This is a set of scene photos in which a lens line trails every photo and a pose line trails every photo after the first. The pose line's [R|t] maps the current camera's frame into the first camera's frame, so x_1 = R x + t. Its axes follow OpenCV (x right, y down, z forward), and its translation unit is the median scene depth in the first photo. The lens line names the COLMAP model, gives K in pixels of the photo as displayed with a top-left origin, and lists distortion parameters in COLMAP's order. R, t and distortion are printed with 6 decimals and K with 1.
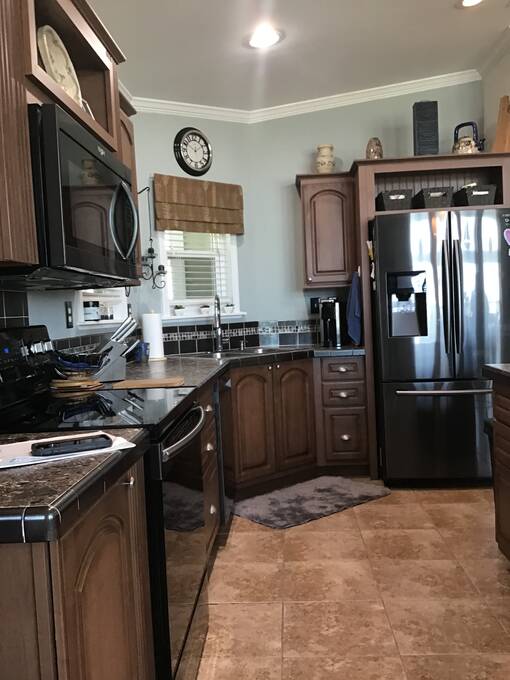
lens RADIAL K [[620.6, 0, 257.5], [0, 620.6, 307.5], [0, 0, 1]] dist [0.075720, -0.082109]
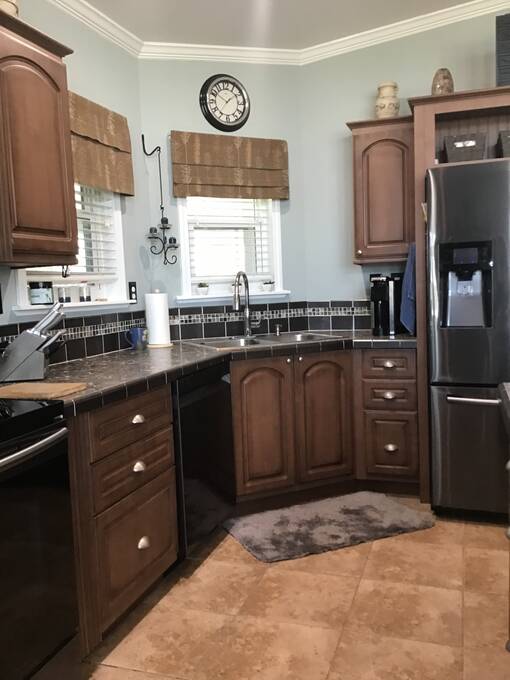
lens RADIAL K [[620.6, 0, 258.1], [0, 620.6, 311.3], [0, 0, 1]] dist [0.075720, -0.082109]
pose [[0.964750, 0.020033, -0.262406, 0.188167], [-0.004679, 0.998247, 0.059005, -0.016431], [0.263128, -0.055697, 0.963152, 0.184236]]
